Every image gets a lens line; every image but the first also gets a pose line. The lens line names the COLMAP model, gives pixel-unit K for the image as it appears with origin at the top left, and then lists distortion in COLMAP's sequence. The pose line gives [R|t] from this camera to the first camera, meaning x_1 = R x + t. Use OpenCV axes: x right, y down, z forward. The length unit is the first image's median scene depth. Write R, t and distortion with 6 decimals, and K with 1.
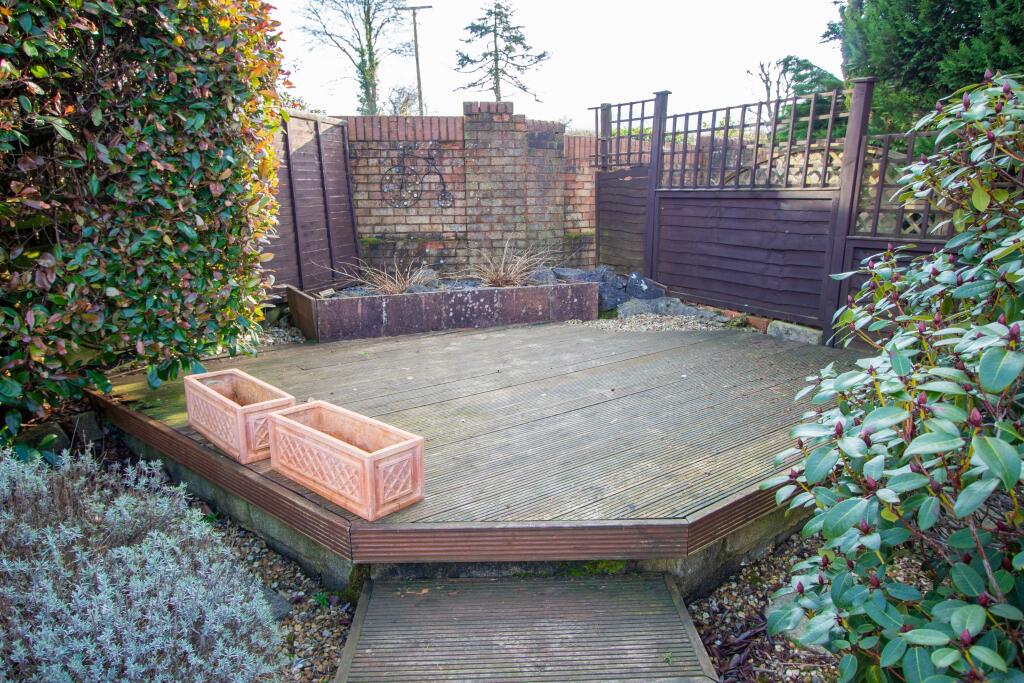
lens RADIAL K [[668.0, 0, 512.2], [0, 668.0, 342.4], [0, 0, 1]] dist [0.001654, 0.000127]
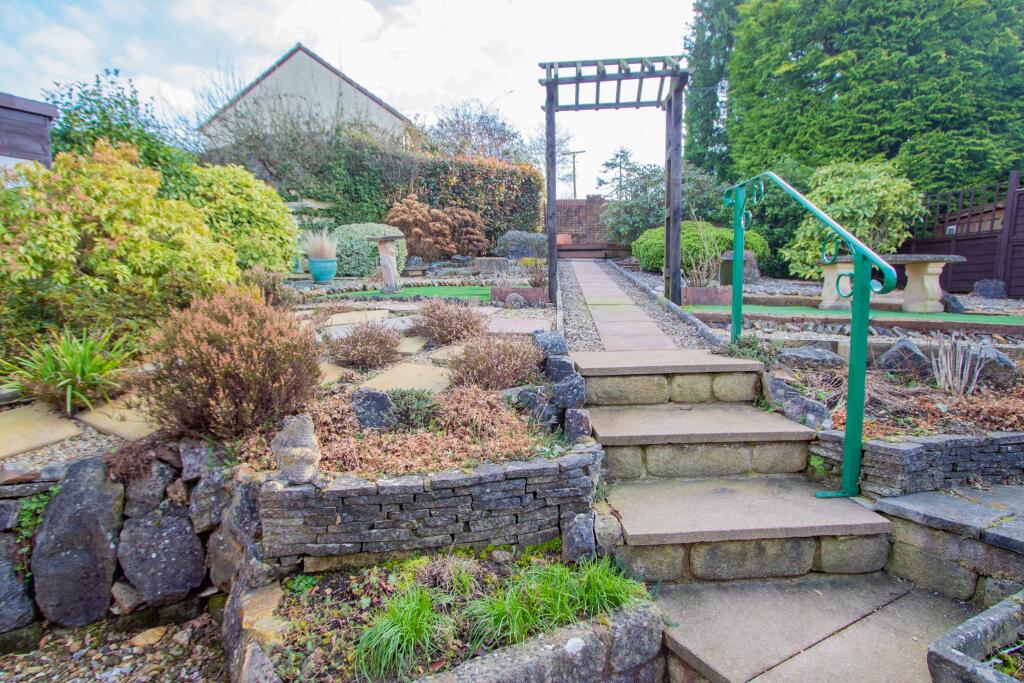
lens RADIAL K [[528.8, 0, 511.9], [0, 528.8, 340.2], [0, 0, 1]] dist [-0.000349, -0.000011]
pose [[0.969475, 0.027682, -0.243624, 0.048111], [-0.054576, 0.993043, -0.104344, 0.139141], [0.239041, 0.114455, 0.964240, -0.330402]]
